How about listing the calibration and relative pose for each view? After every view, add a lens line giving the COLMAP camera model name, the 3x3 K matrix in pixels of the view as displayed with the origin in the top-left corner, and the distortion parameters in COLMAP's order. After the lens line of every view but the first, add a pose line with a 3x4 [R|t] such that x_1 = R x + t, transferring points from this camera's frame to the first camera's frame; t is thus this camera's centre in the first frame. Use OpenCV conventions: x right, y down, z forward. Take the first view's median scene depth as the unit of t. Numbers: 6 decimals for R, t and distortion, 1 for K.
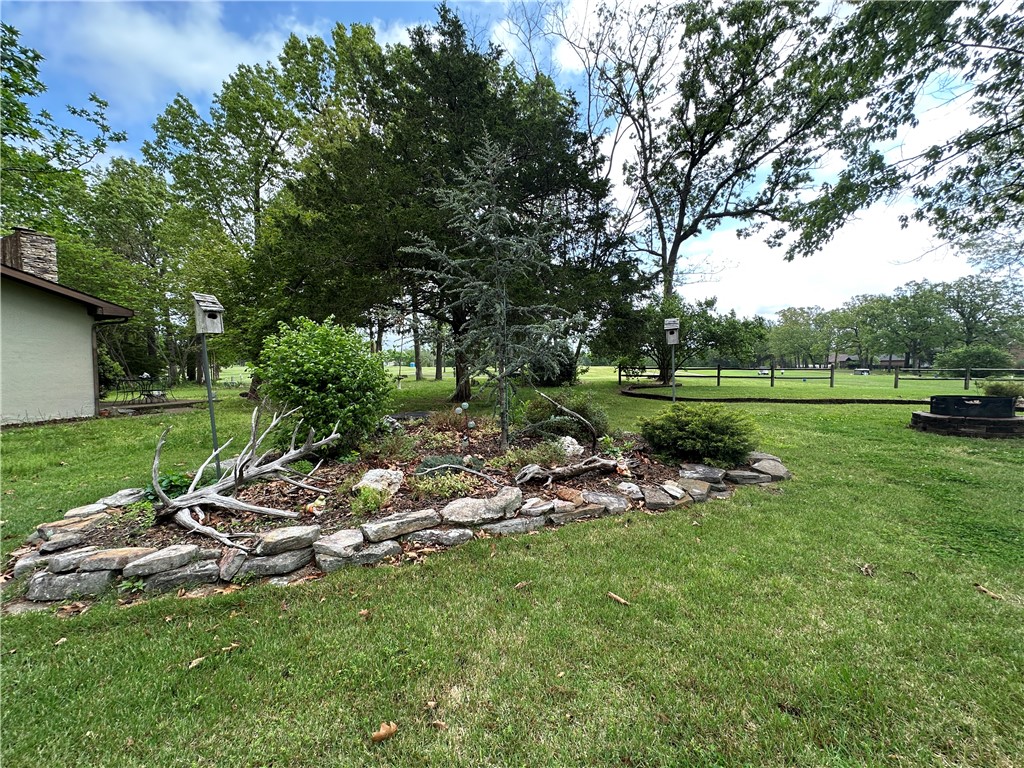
lens RADIAL K [[408.0, 0, 507.8], [0, 408.0, 384.4], [0, 0, 1]] dist [-0.000325, -0.000011]
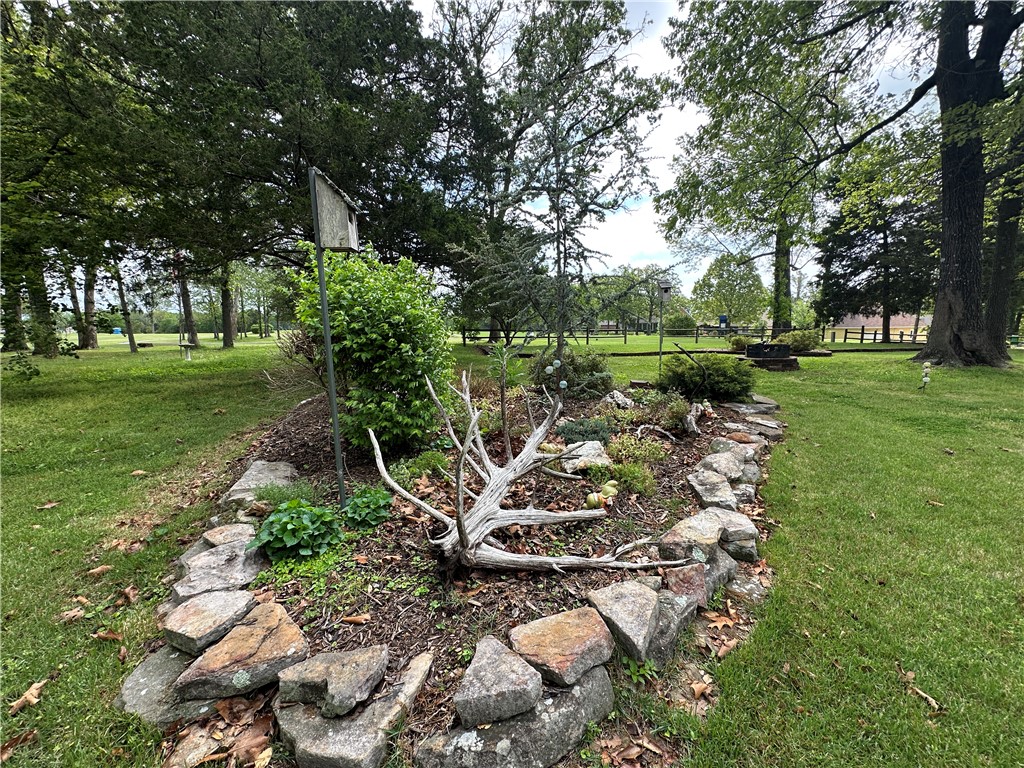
lens RADIAL K [[408.0, 0, 510.4], [0, 408.0, 386.4], [0, 0, 1]] dist [-0.000325, -0.000011]
pose [[0.853302, -0.076862, 0.515721, -0.172595], [0.030187, 0.994699, 0.098300, 0.002902], [-0.520543, -0.068312, 0.851098, 0.080003]]
